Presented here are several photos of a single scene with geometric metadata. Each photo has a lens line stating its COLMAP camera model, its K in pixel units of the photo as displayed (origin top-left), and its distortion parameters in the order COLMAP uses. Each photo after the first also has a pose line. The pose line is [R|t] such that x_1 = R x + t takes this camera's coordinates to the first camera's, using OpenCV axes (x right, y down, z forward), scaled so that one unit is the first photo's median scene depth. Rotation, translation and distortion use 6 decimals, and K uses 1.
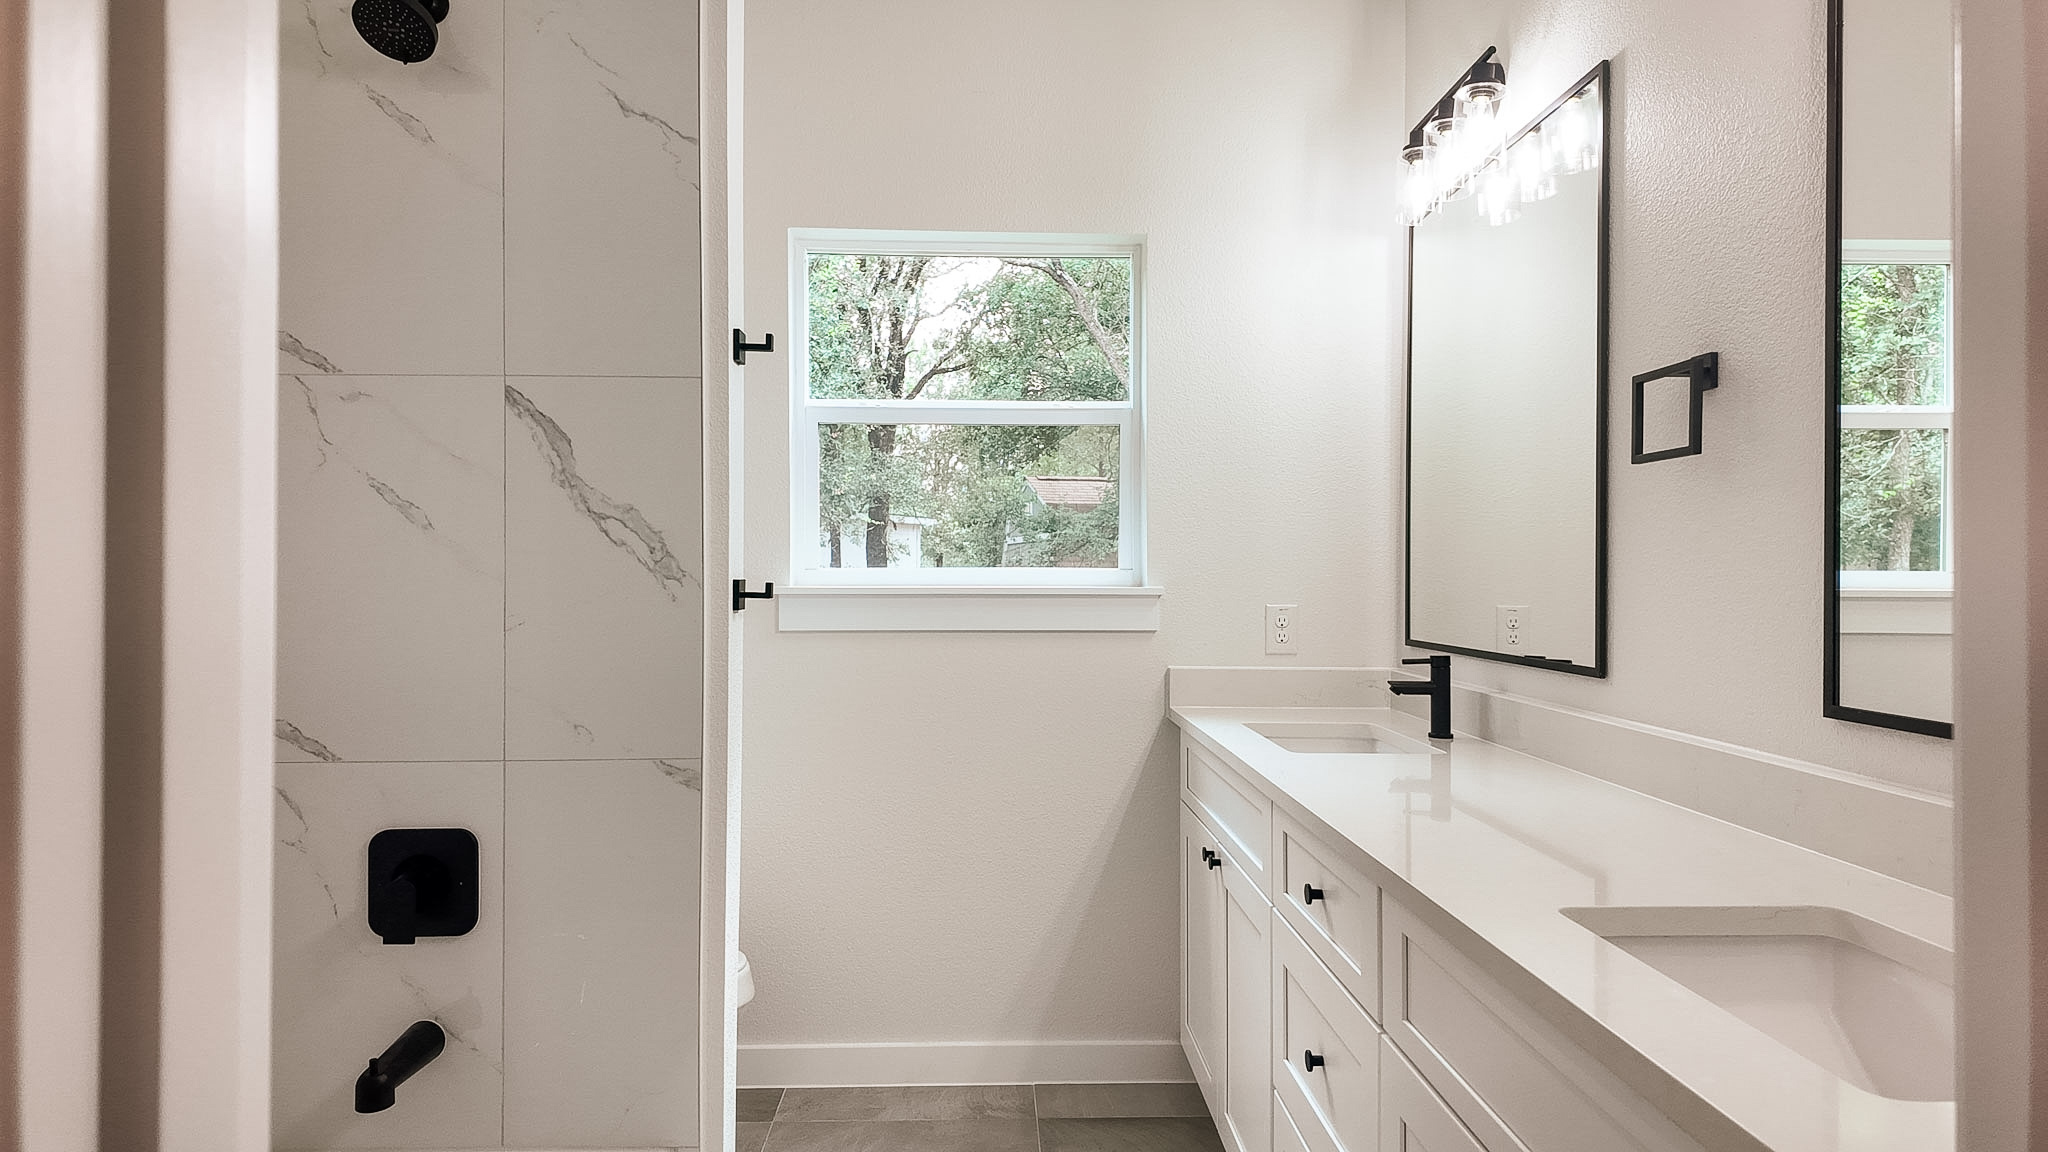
lens RADIAL K [[1198.6, 0, 1024.0], [0, 1198.6, 576.0], [0, 0, 1]] dist [0.104630, -0.161006]
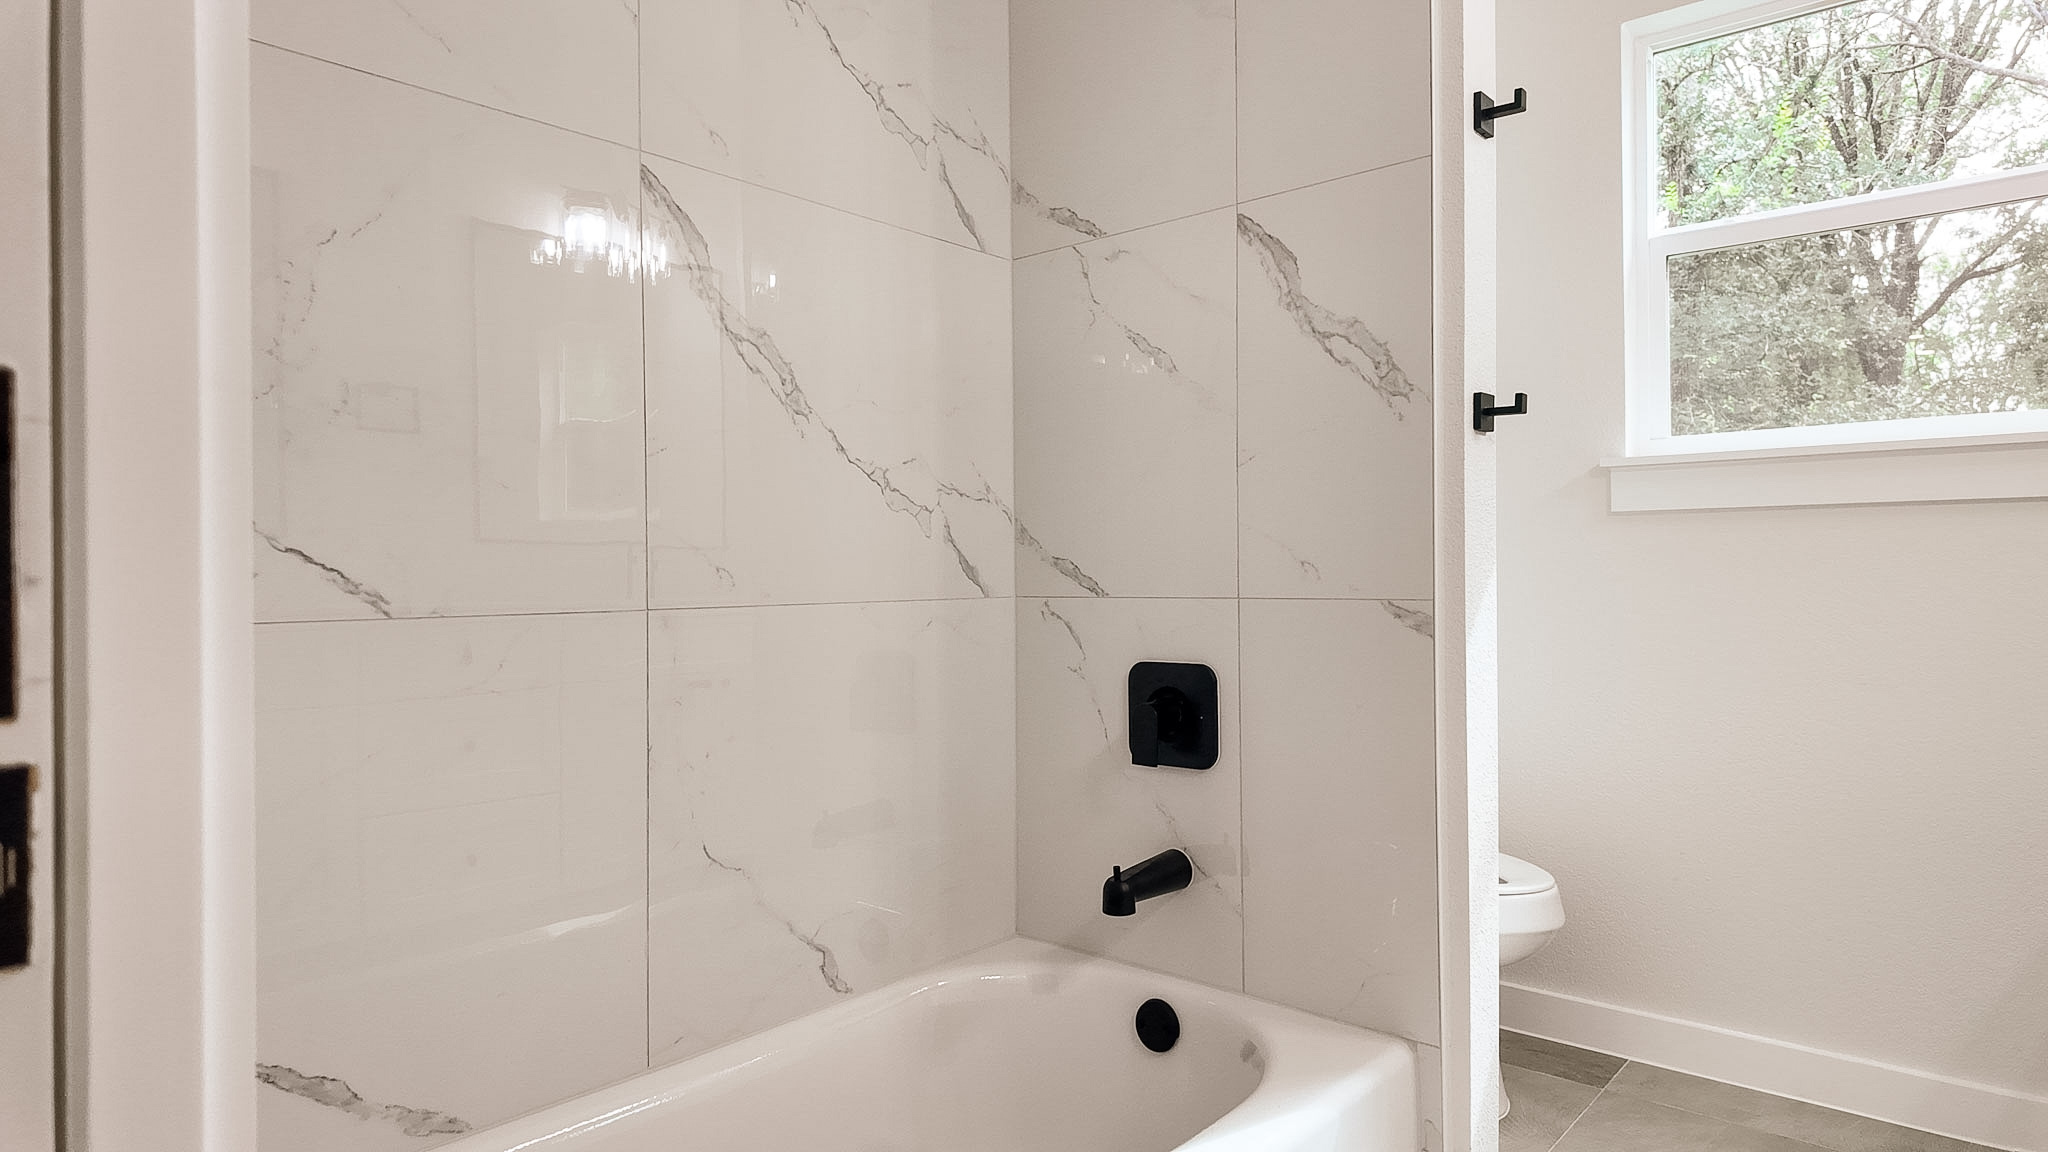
lens RADIAL K [[1196.4, 0, 1014.2], [0, 1196.4, 575.3], [0, 0, 1]] dist [0.065351, -0.062939]
pose [[0.731780, -0.003648, -0.681531, 0.101702], [0.009331, 0.999946, 0.004667, 0.127178], [0.681477, -0.009775, 0.731774, 0.165358]]
